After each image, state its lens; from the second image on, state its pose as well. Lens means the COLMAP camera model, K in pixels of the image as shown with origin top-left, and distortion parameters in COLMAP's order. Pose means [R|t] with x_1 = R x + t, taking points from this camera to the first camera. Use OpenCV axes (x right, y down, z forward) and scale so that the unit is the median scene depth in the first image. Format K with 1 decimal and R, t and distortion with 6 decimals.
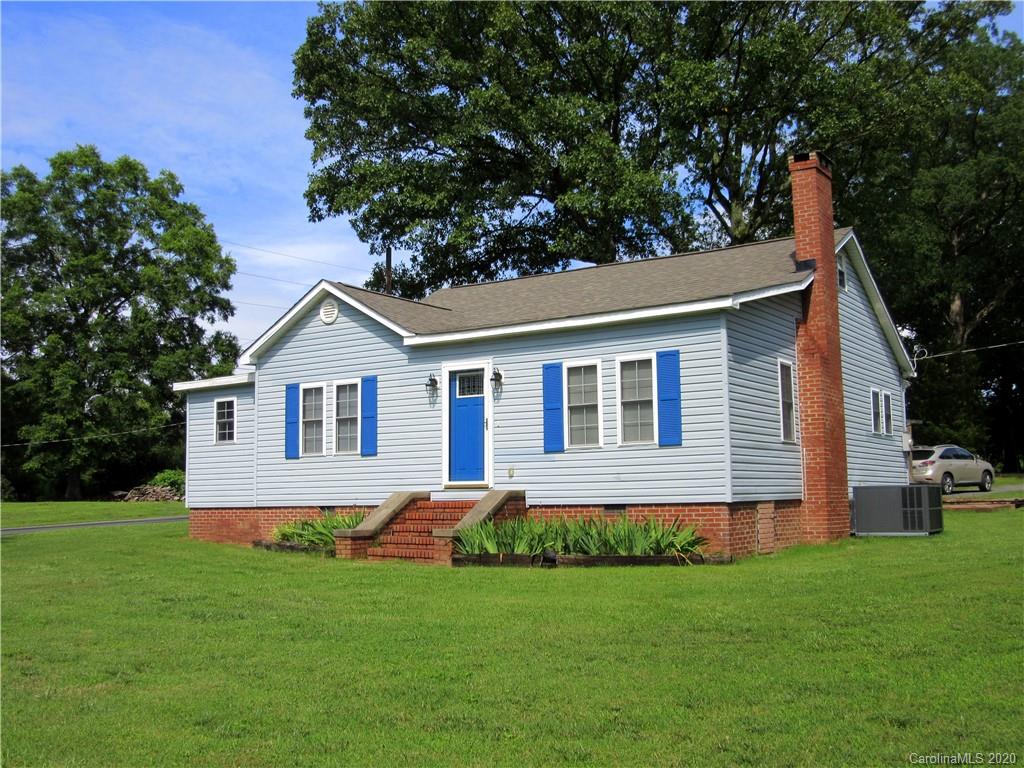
lens RADIAL K [[1046.3, 0, 512.0], [0, 1046.3, 384.0], [0, 0, 1]] dist [-0.053267, 0.001313]
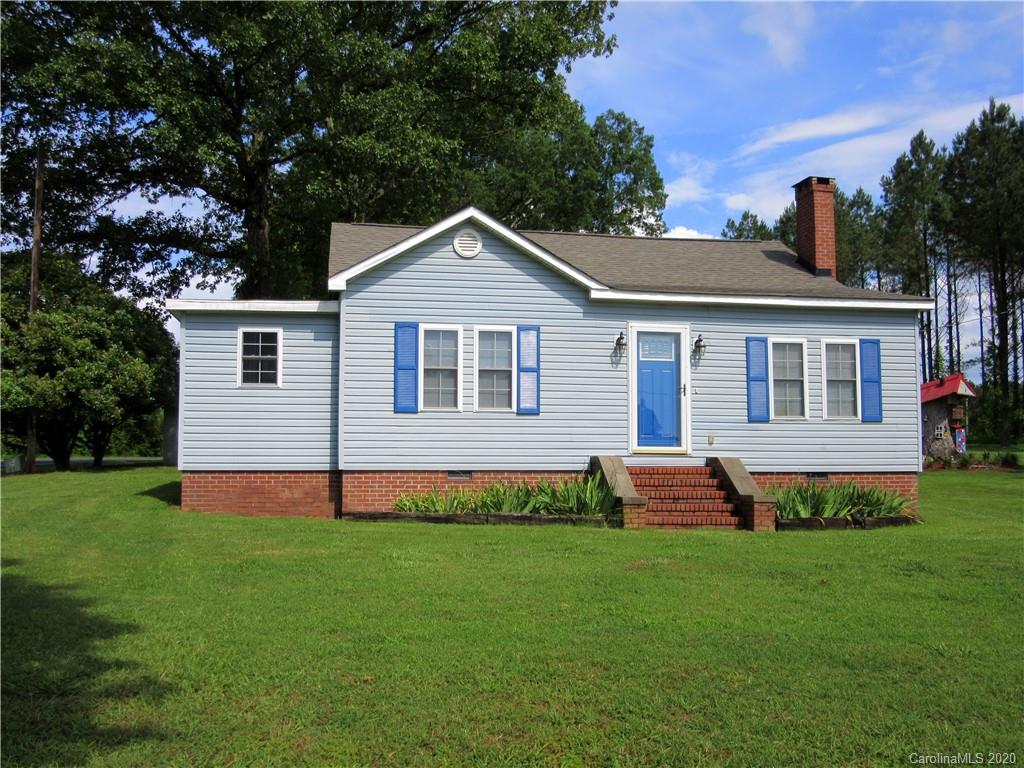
lens RADIAL K [[1046.3, 0, 512.0], [0, 1046.3, 384.0], [0, 0, 1]] dist [-0.053267, 0.001313]
pose [[0.730936, 0.071087, 0.678734, -0.793387], [-0.088107, 0.996066, -0.009439, 0.054947], [-0.676735, -0.052902, 0.734324, 0.374410]]
